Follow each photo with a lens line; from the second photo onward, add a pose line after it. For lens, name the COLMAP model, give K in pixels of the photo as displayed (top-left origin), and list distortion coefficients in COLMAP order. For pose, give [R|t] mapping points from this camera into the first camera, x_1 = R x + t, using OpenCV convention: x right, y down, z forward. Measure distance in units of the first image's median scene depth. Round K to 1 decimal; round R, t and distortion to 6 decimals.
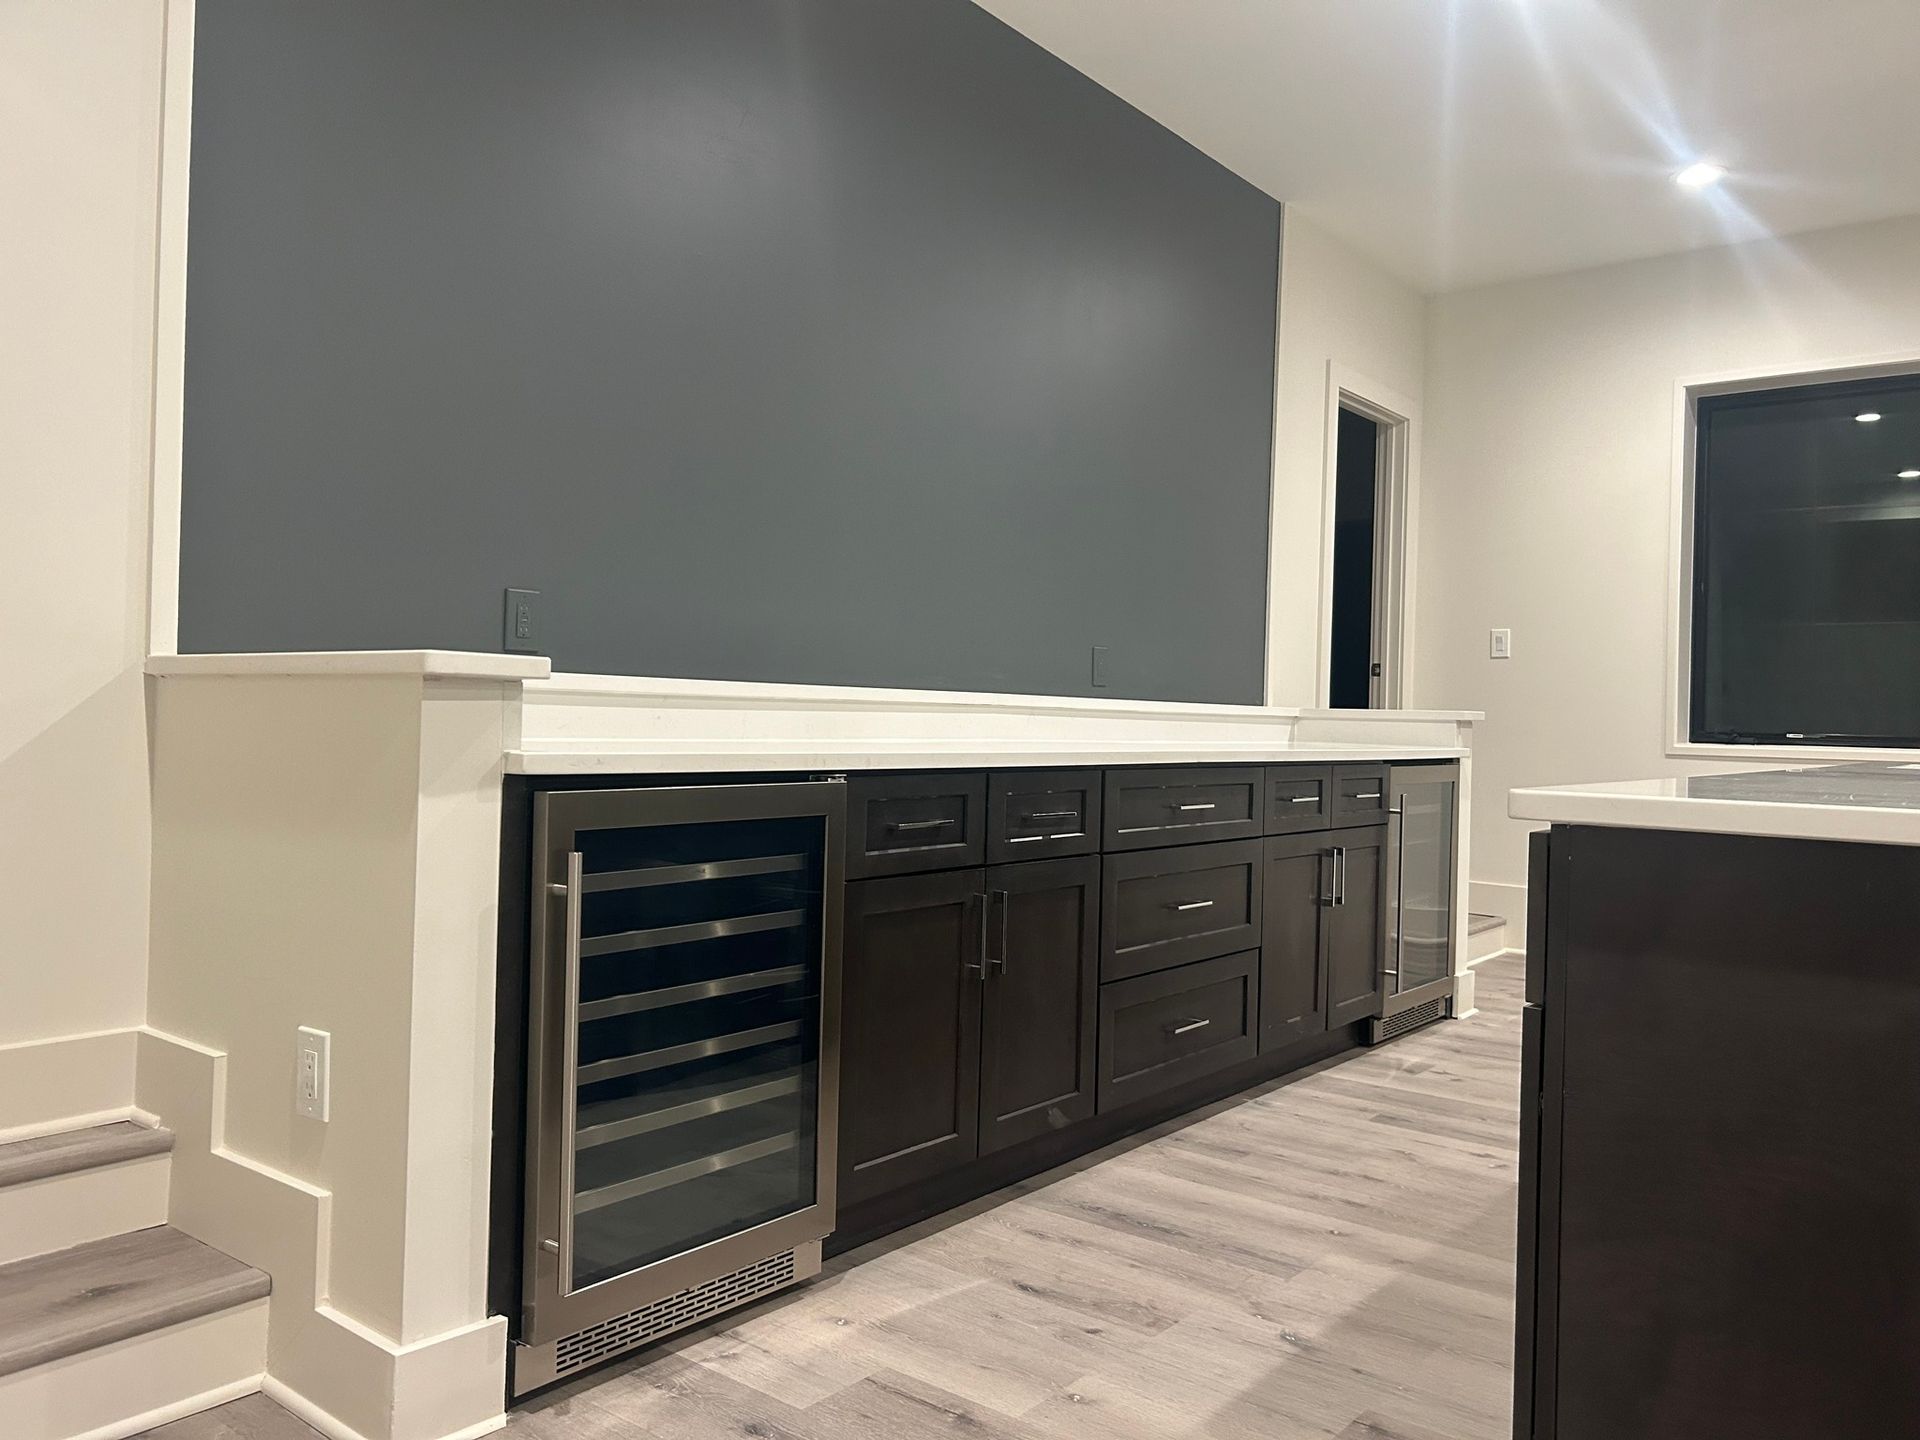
lens RADIAL K [[1445.3, 0, 958.3], [0, 1445.3, 724.0], [0, 0, 1]] dist [0.019495, -0.023351]
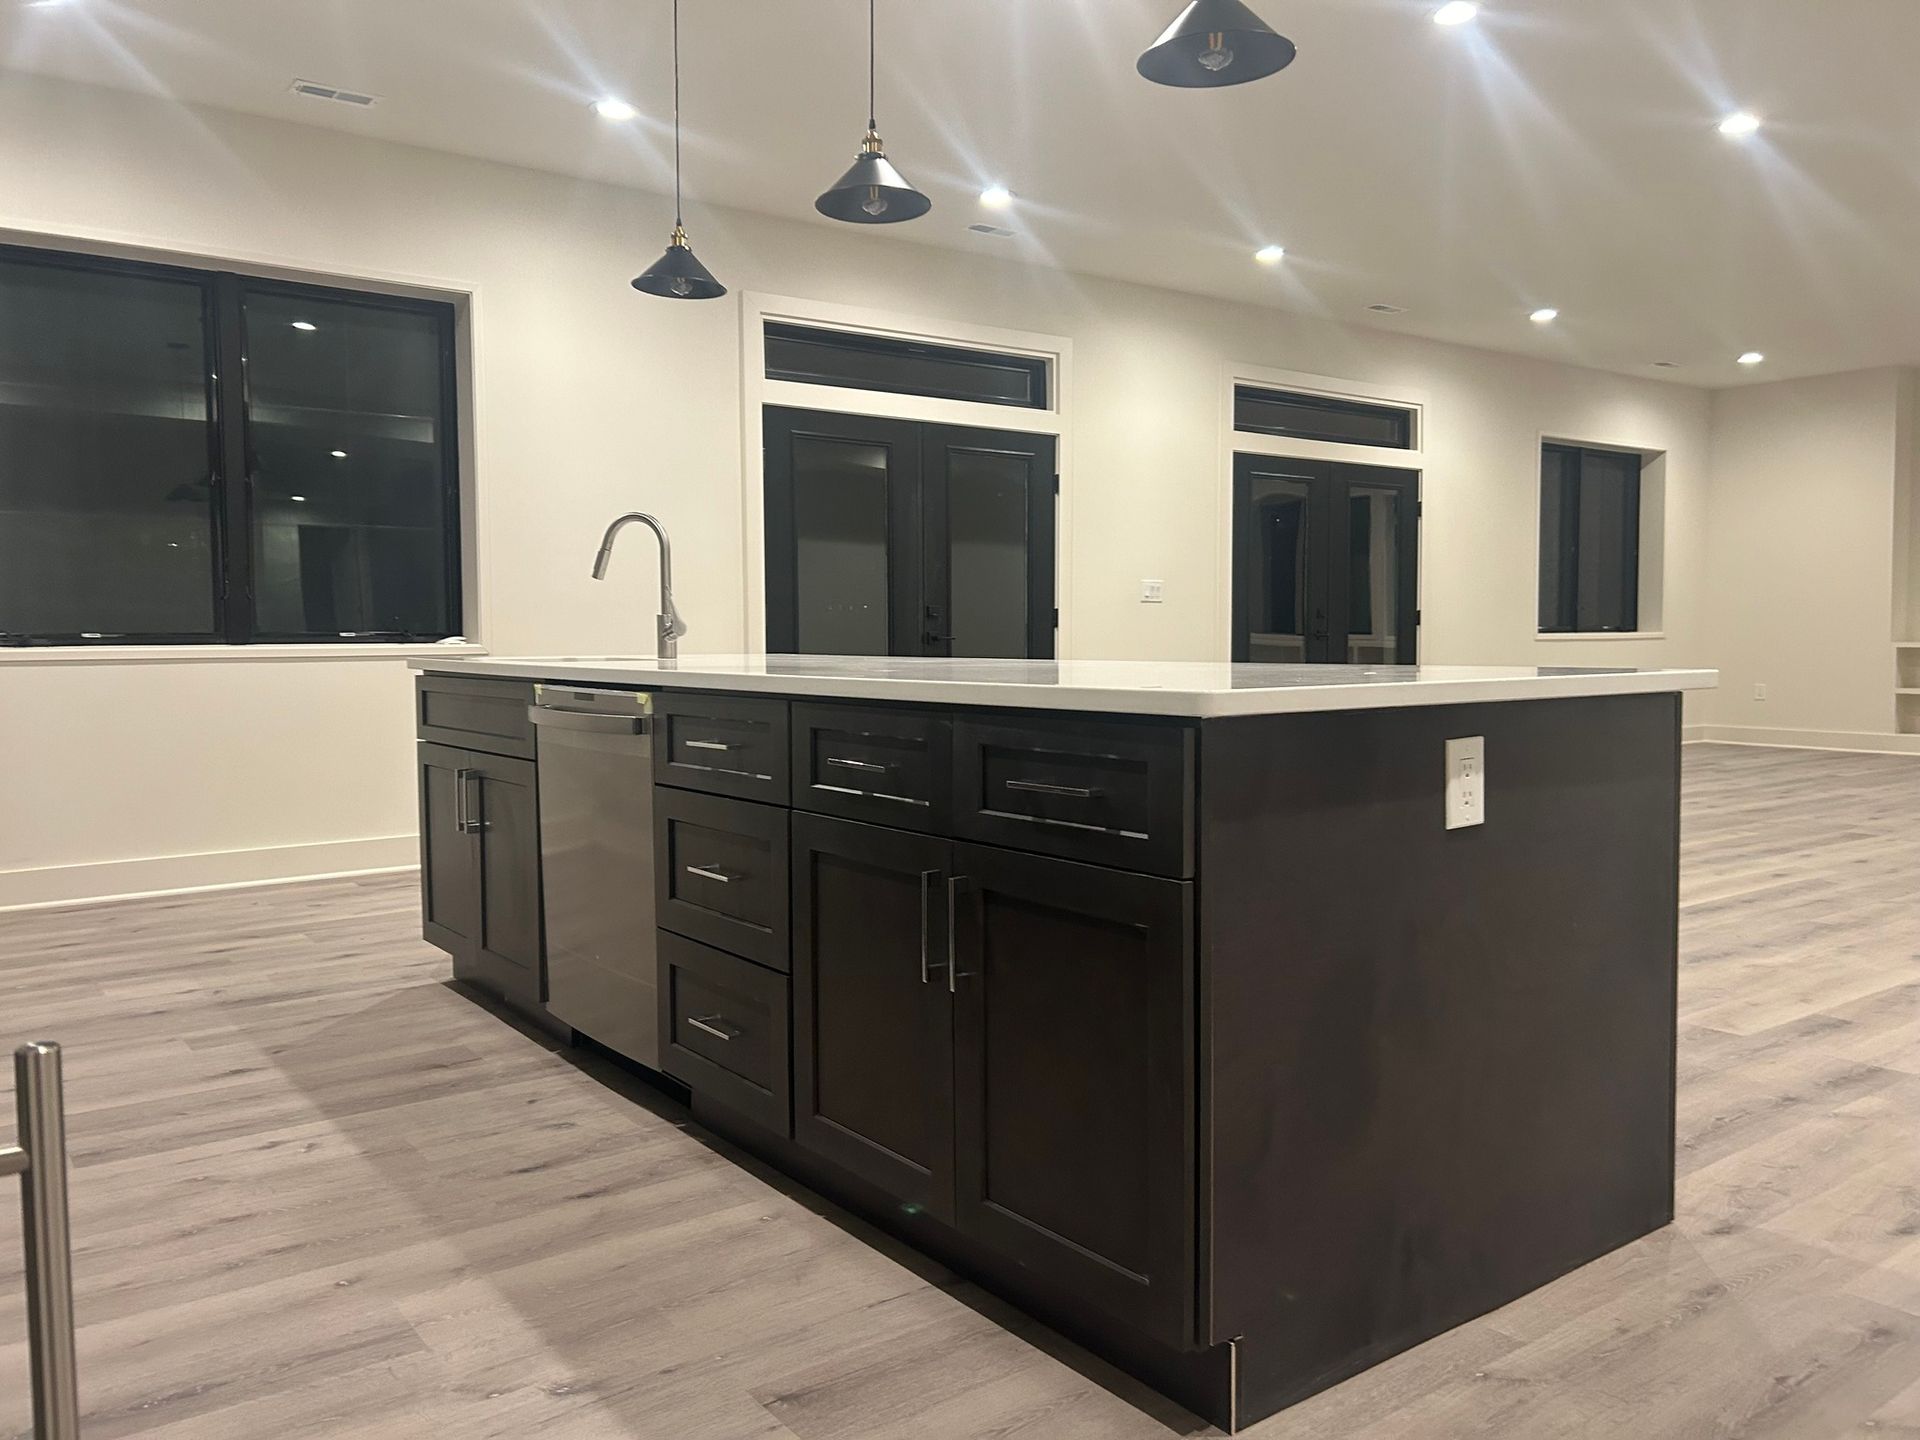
lens RADIAL K [[1445.3, 0, 960.2], [0, 1445.3, 718.4], [0, 0, 1]] dist [0.019495, -0.023351]
pose [[0.231578, -0.074224, 0.969981, -0.370668], [0.010184, 0.997215, 0.073876, -0.004050], [-0.972763, -0.007230, 0.231689, 0.472416]]
